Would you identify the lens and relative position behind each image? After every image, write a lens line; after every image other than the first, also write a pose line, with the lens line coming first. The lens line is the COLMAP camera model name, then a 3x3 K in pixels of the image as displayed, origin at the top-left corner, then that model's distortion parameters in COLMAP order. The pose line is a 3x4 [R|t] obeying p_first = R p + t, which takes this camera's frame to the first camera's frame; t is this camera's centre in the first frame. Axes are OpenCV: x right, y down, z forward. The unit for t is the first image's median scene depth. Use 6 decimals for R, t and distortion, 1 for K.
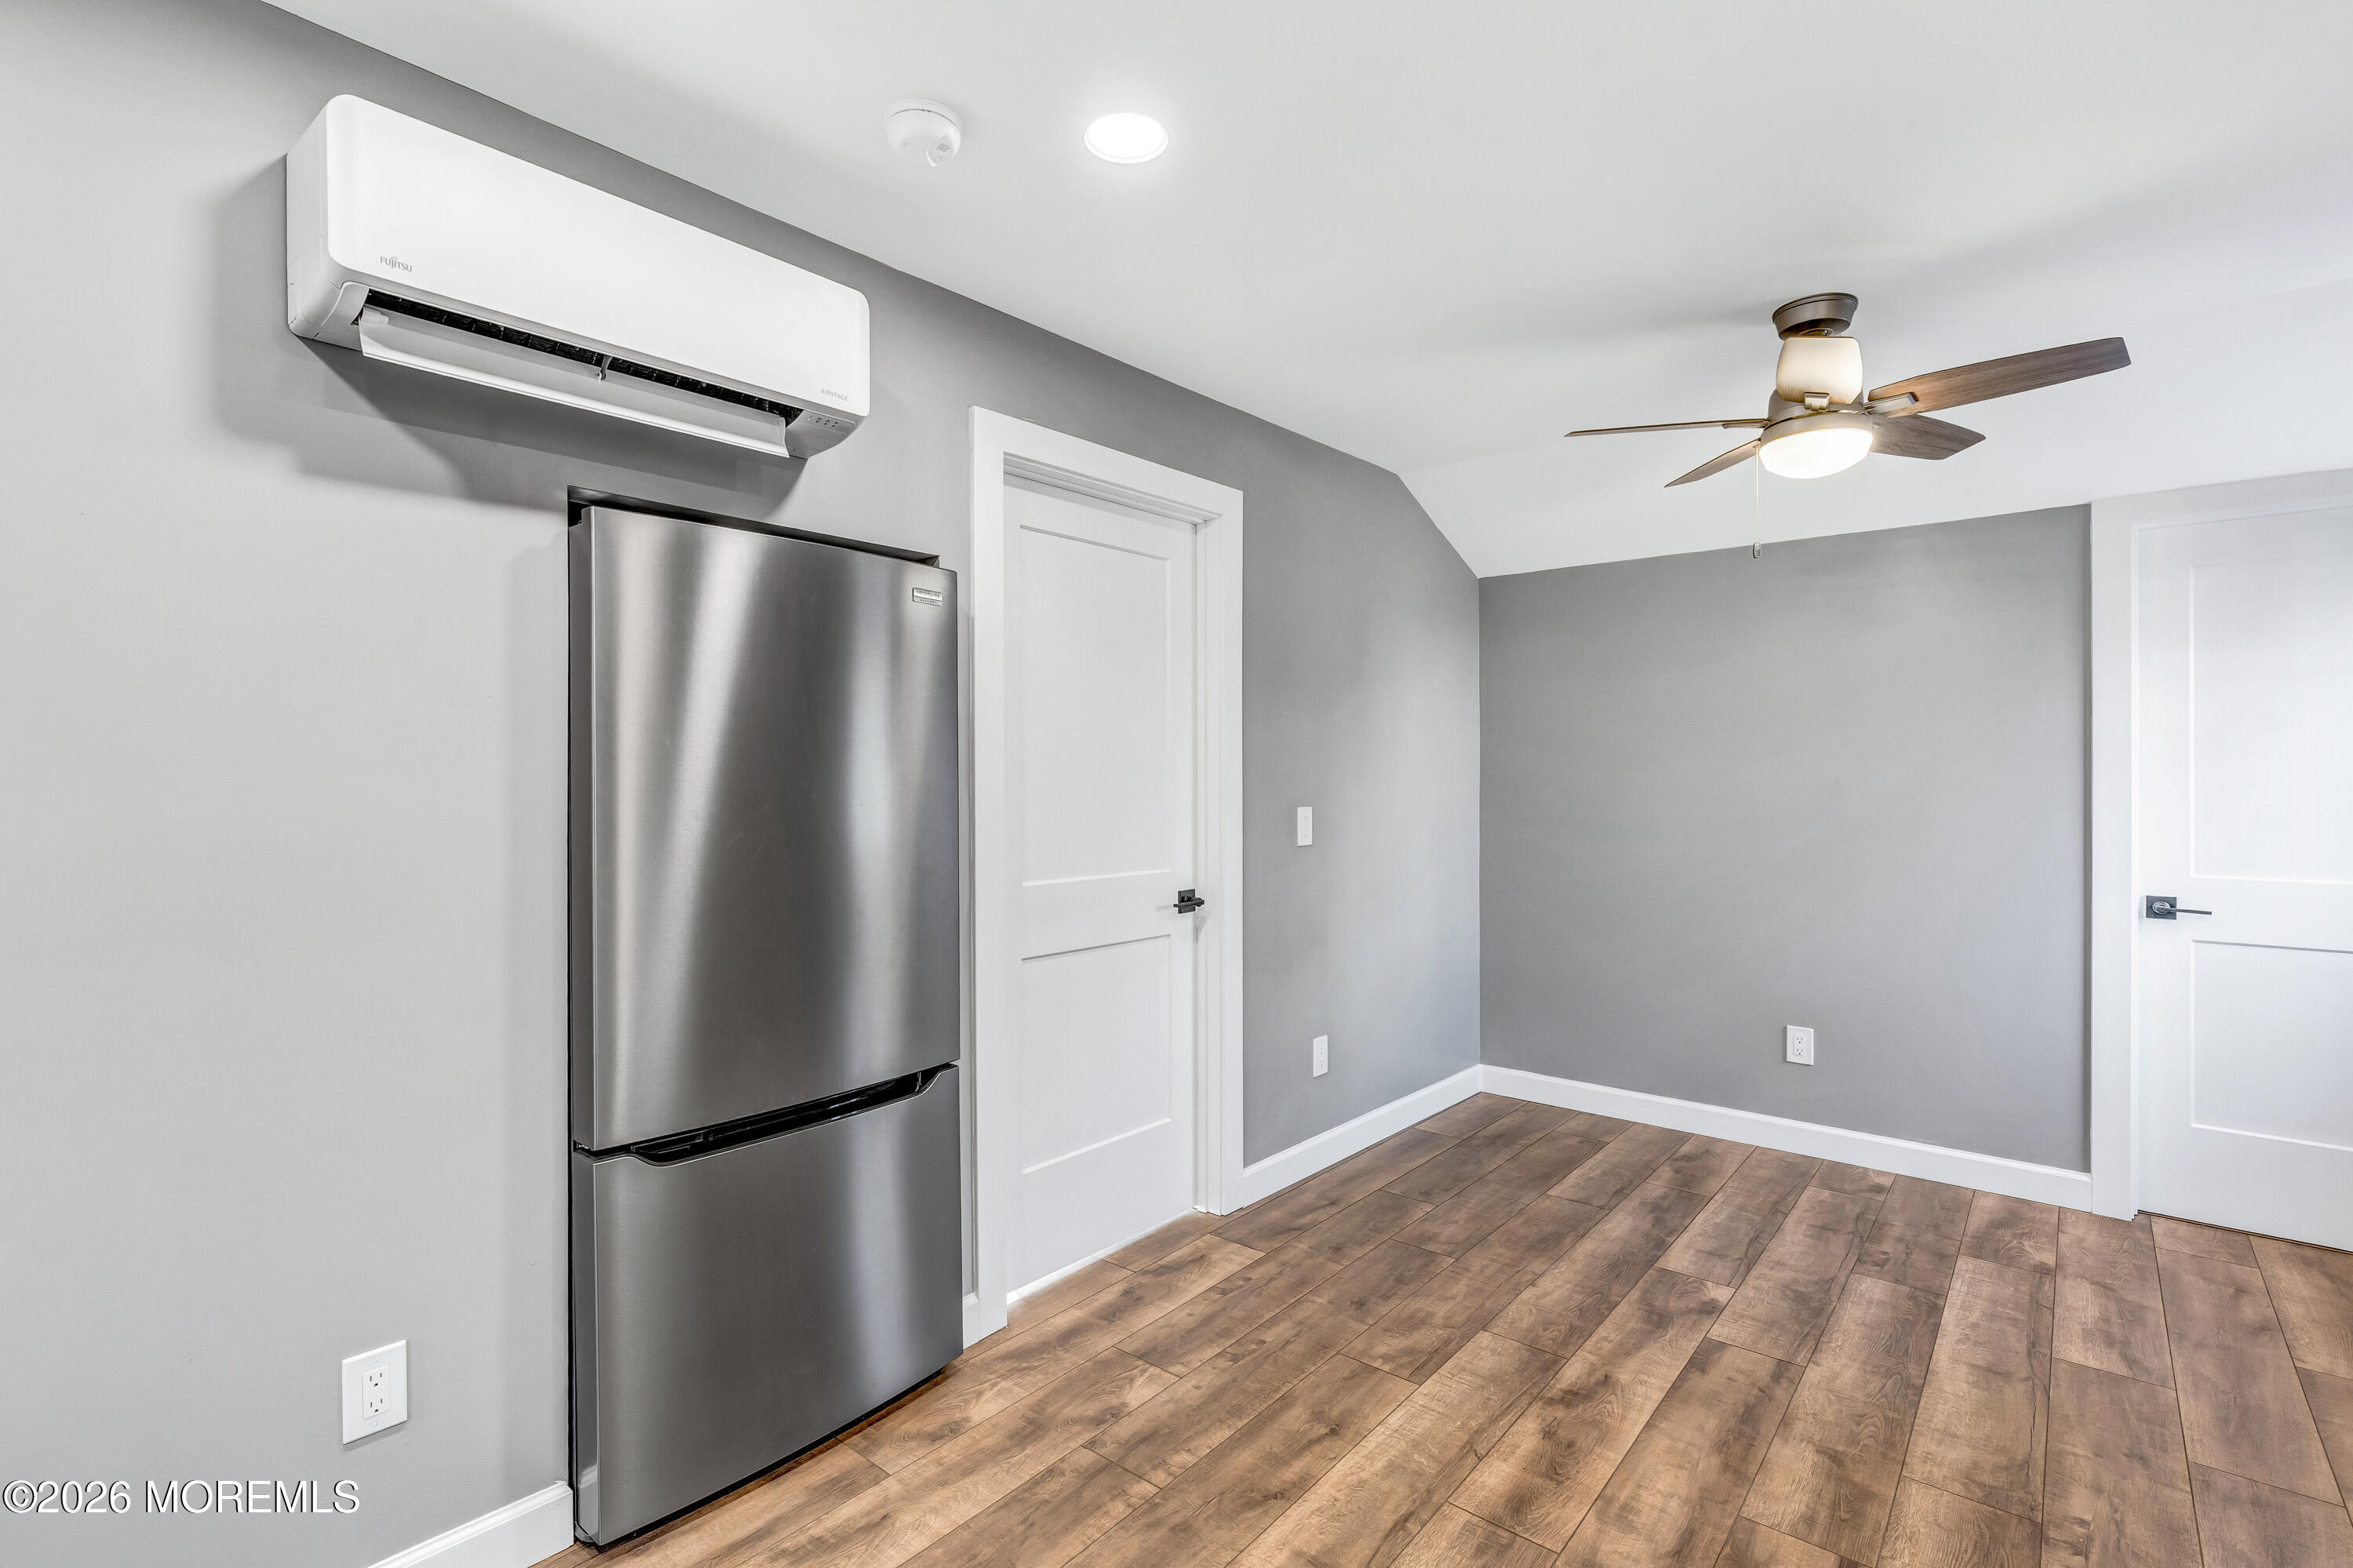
lens RADIAL K [[1072.4, 0, 1172.5], [0, 1072.4, 784.6], [0, 0, 1]] dist [-0.007479, 0.002126]
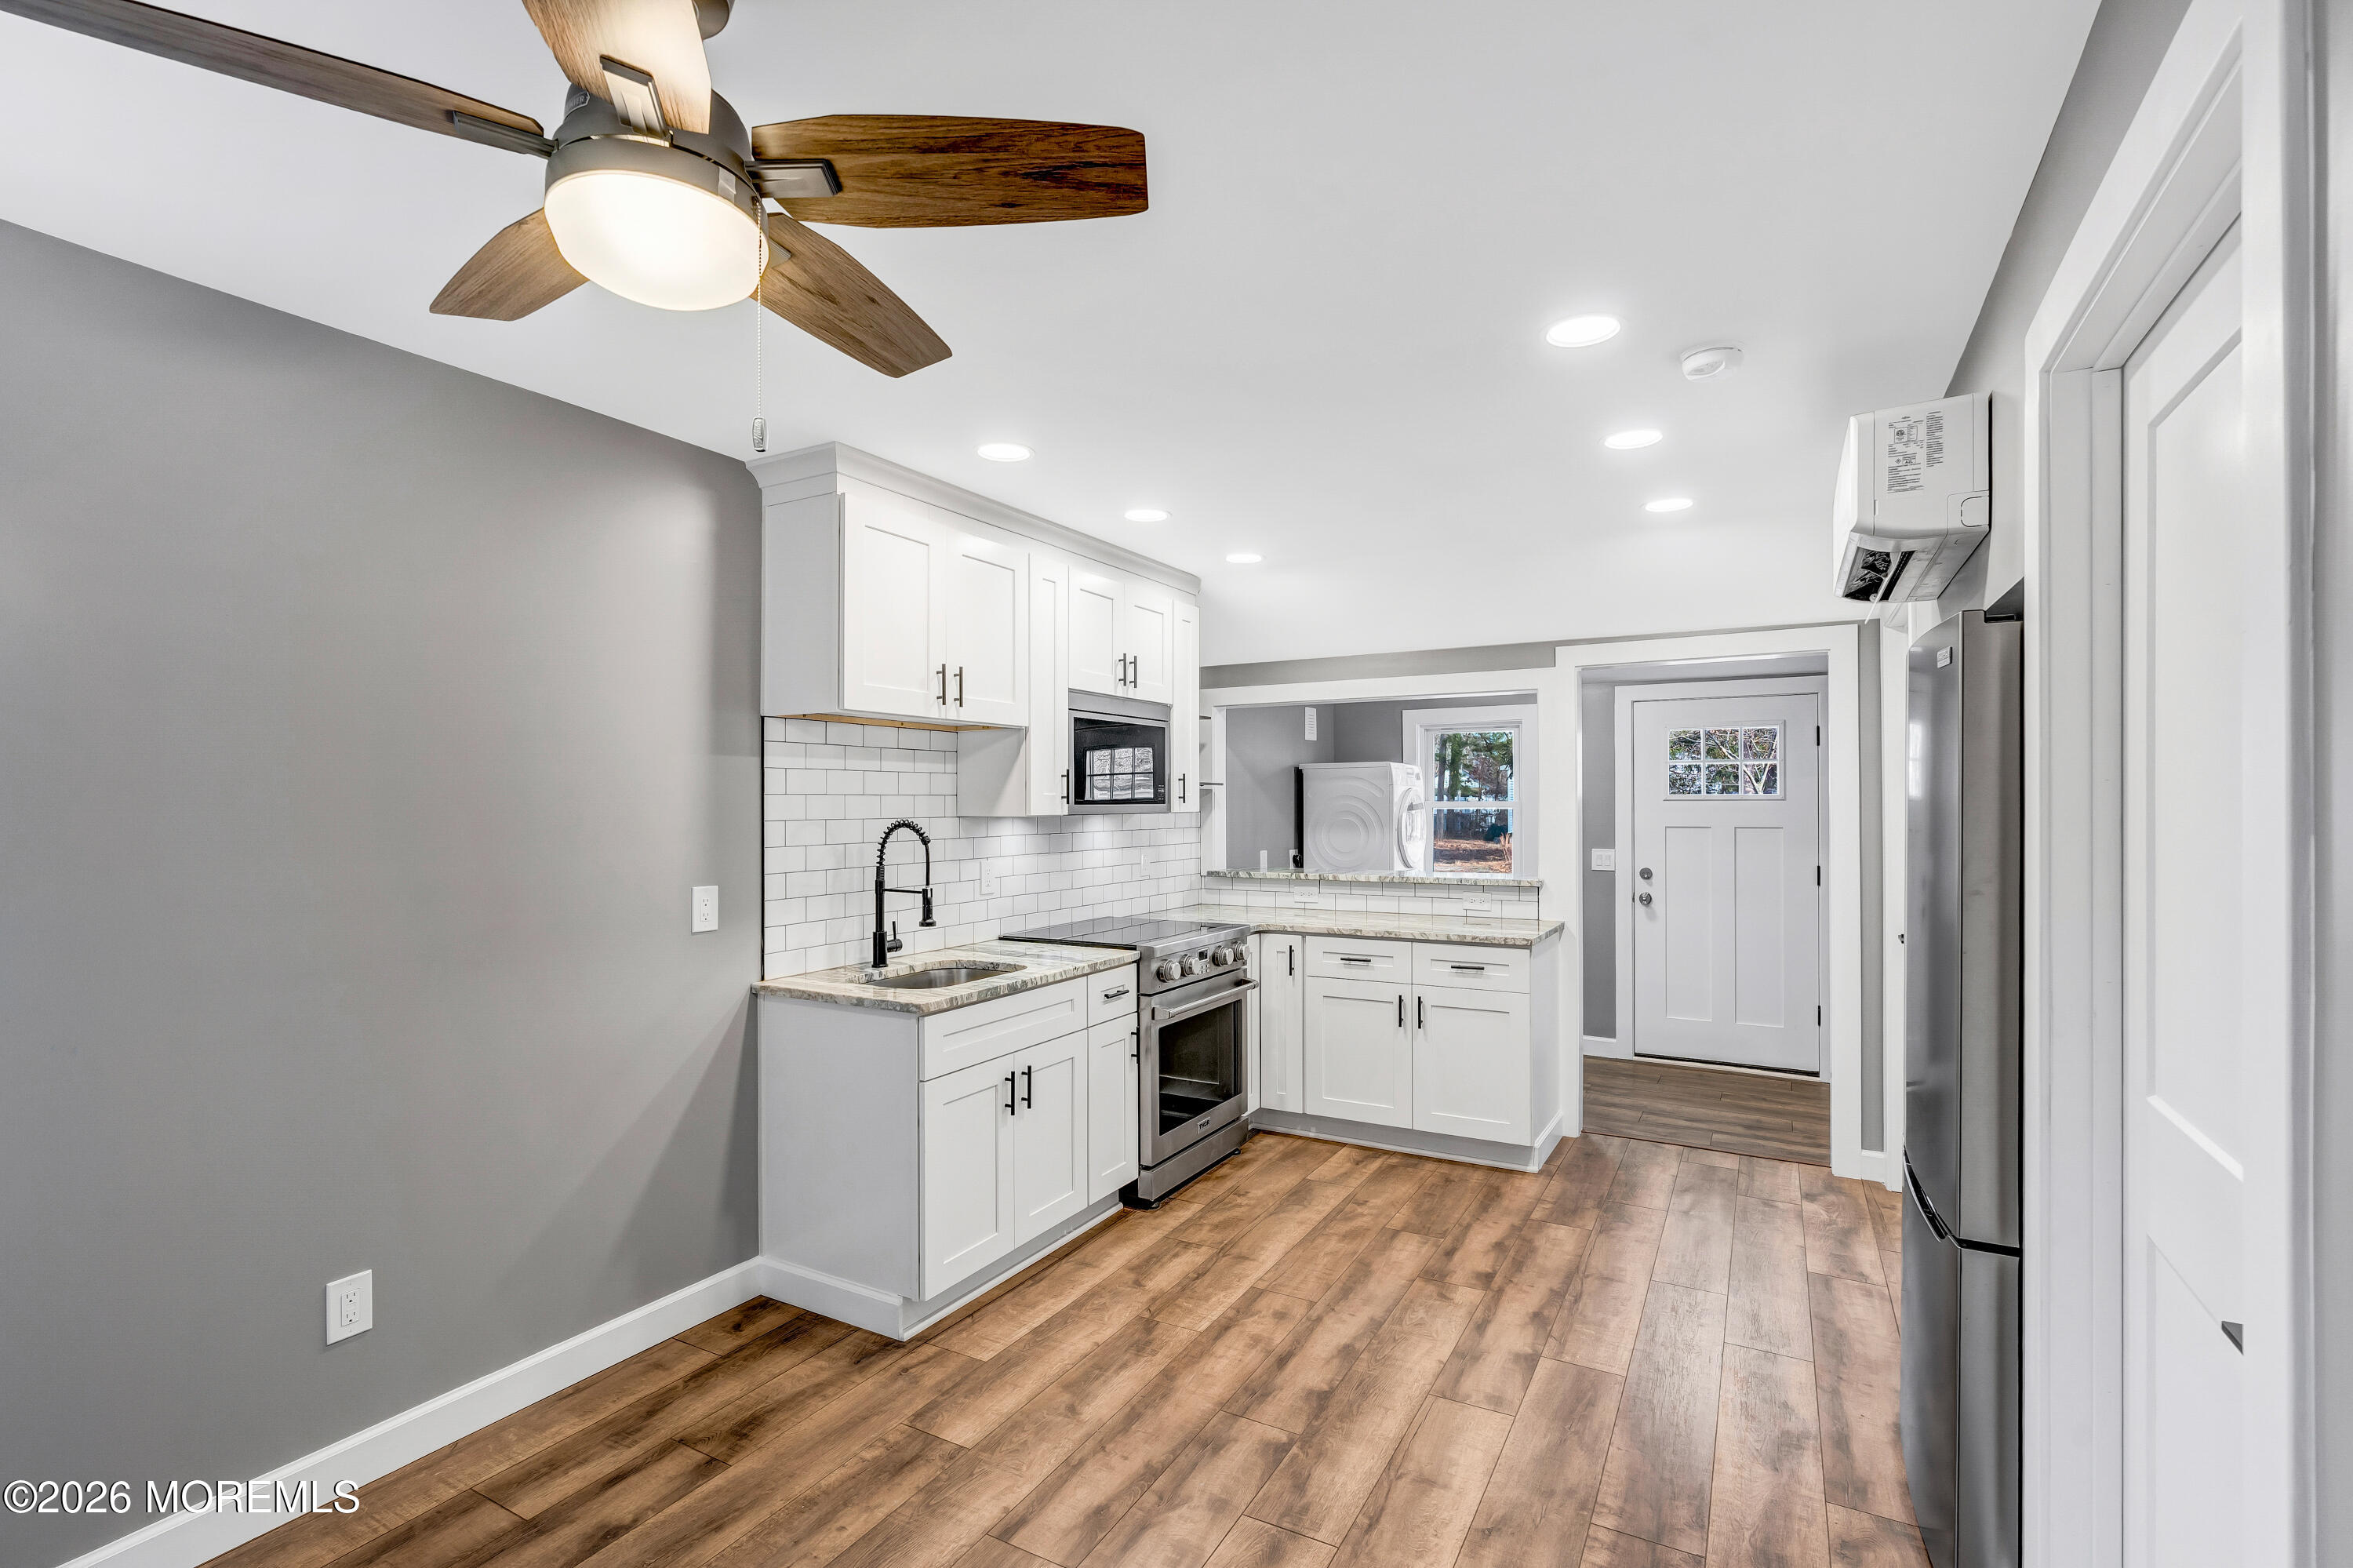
lens RADIAL K [[1072.6, 0, 1183.2], [0, 1072.6, 791.9], [0, 0, 1]] dist [-0.007479, 0.002126]
pose [[-0.979465, 0.004358, -0.201565, 0.467266], [0.004725, 0.999988, -0.001339, -0.062143], [0.201557, -0.002264, -0.979474, 1.519926]]
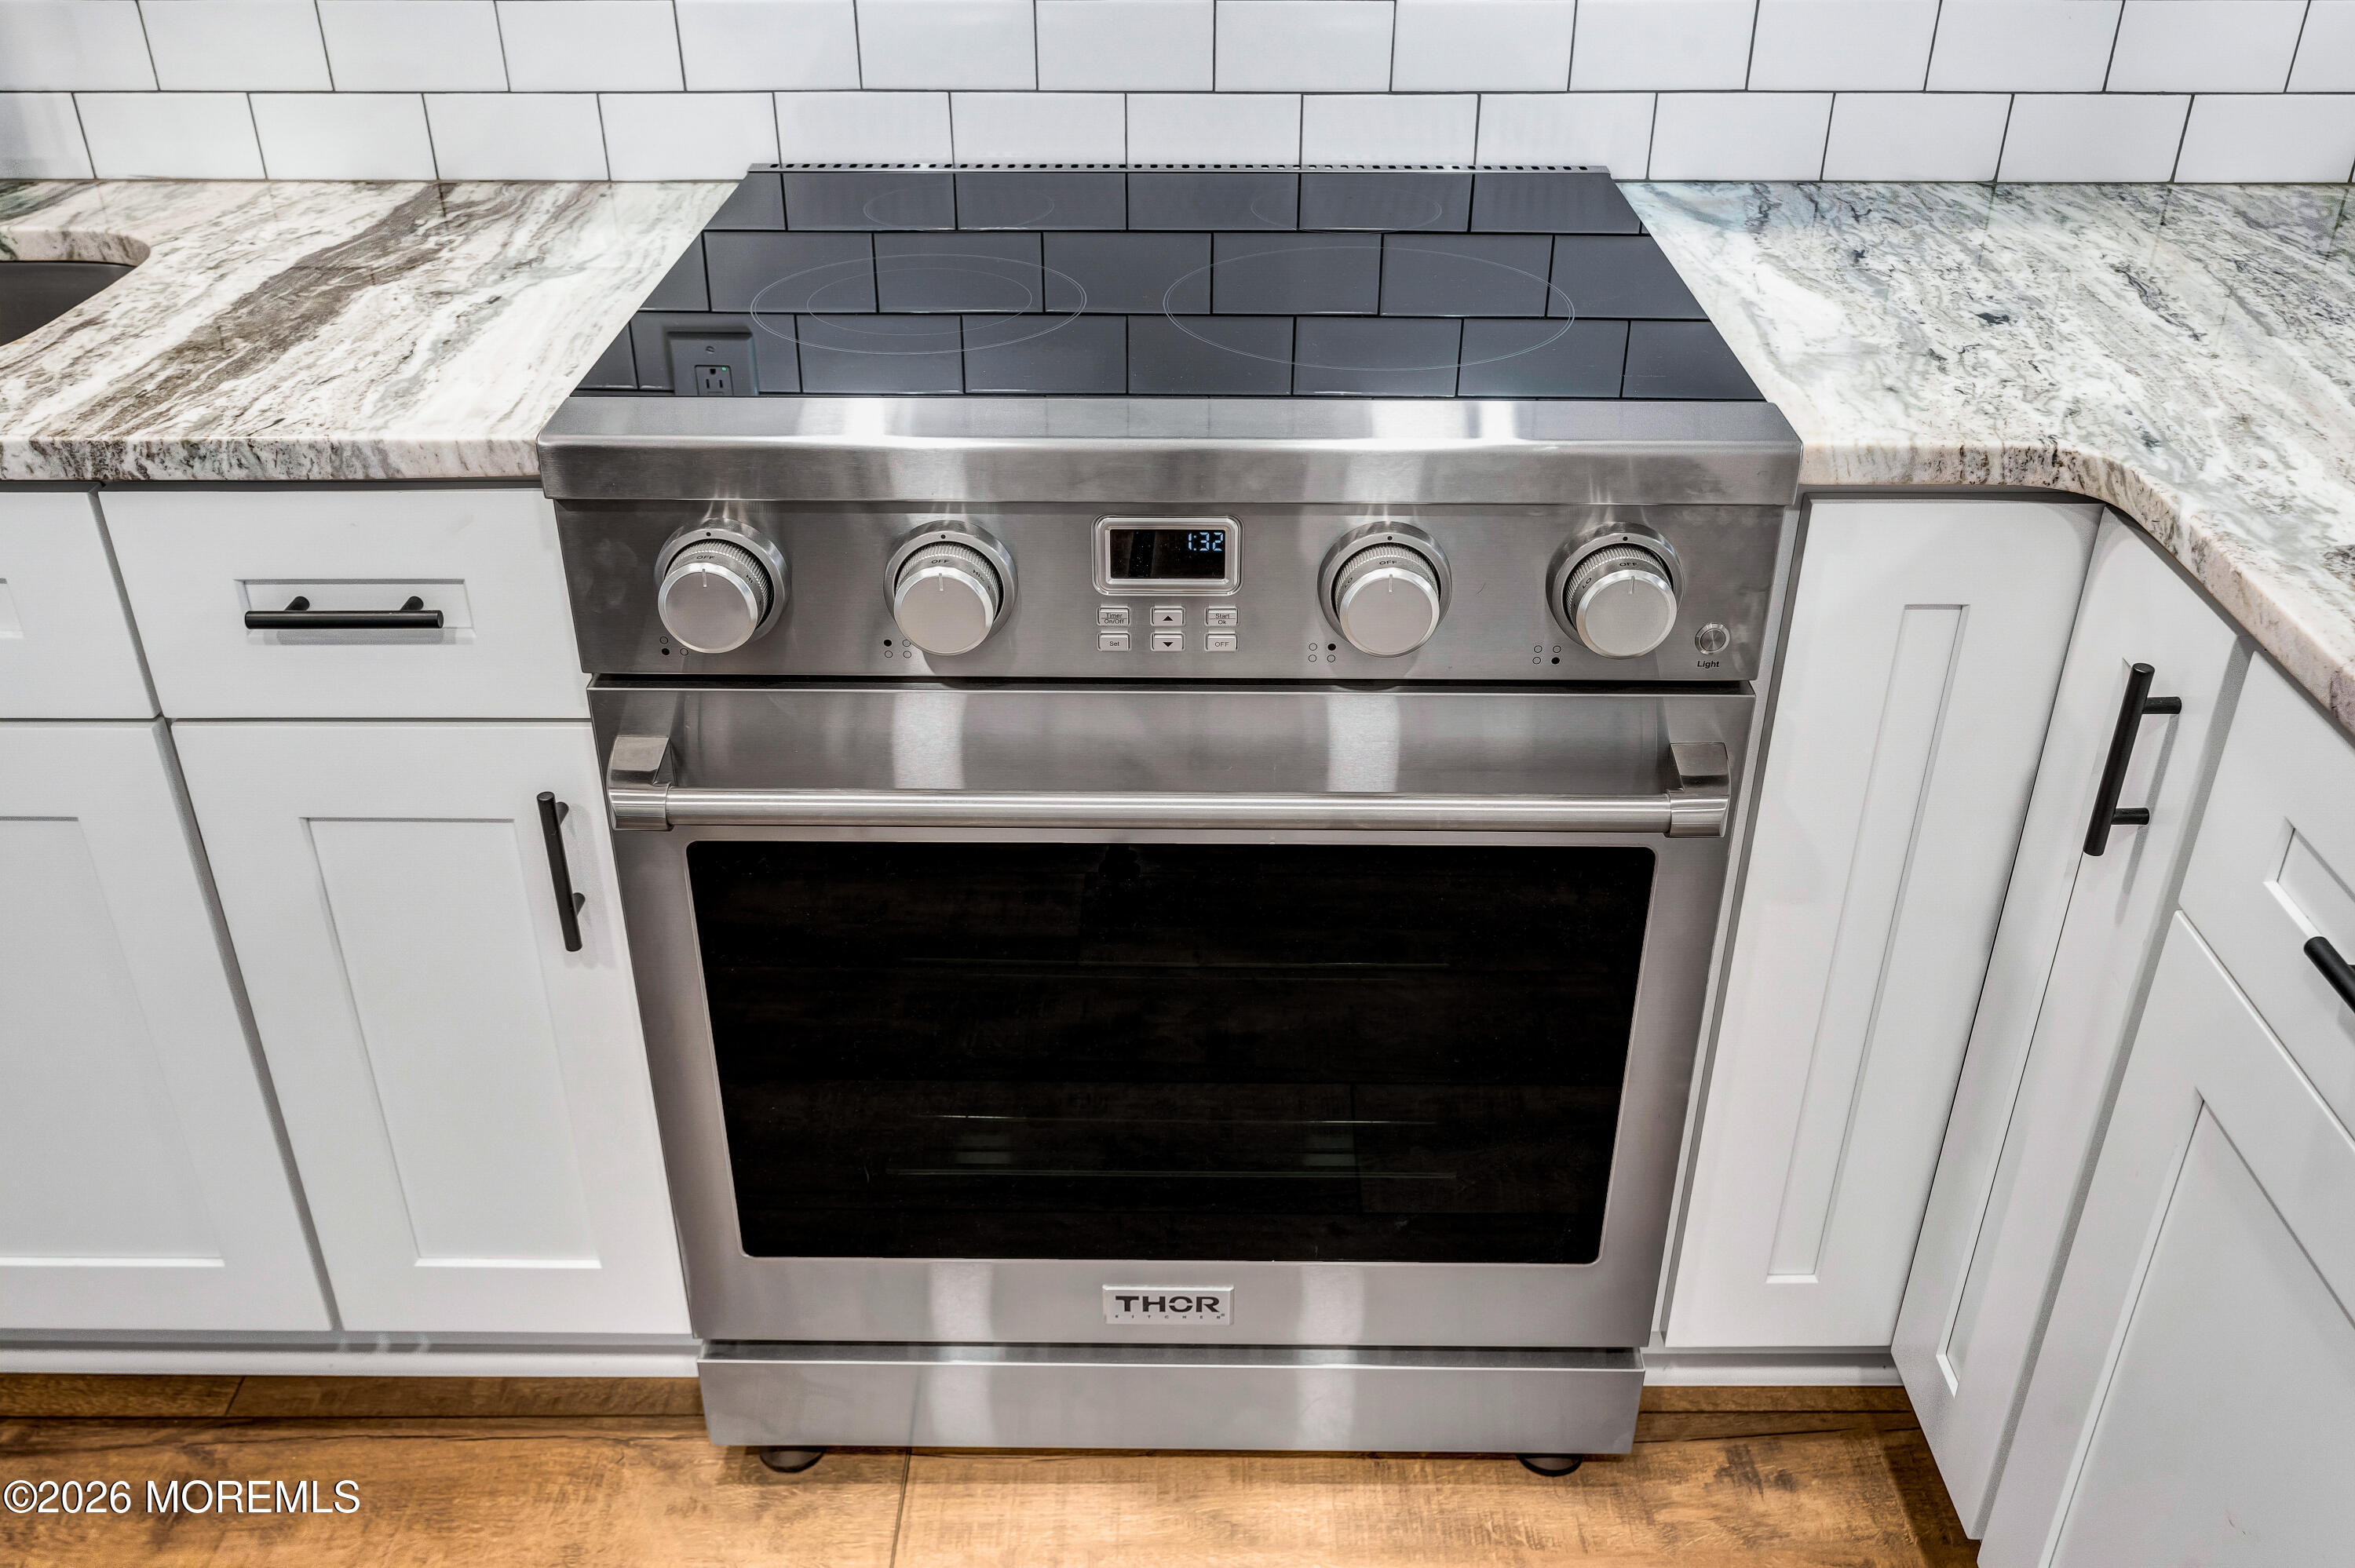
lens RADIAL K [[2018.7, 0, 1179.8], [0, 2018.7, 793.7], [0, 0, 1]] dist [0.004648, -0.007698]
pose [[-0.647088, -0.383416, 0.658991, -0.233155], [0.010369, 0.859841, 0.510456, -0.023246], [-0.762345, 0.337143, -0.552418, 0.254622]]
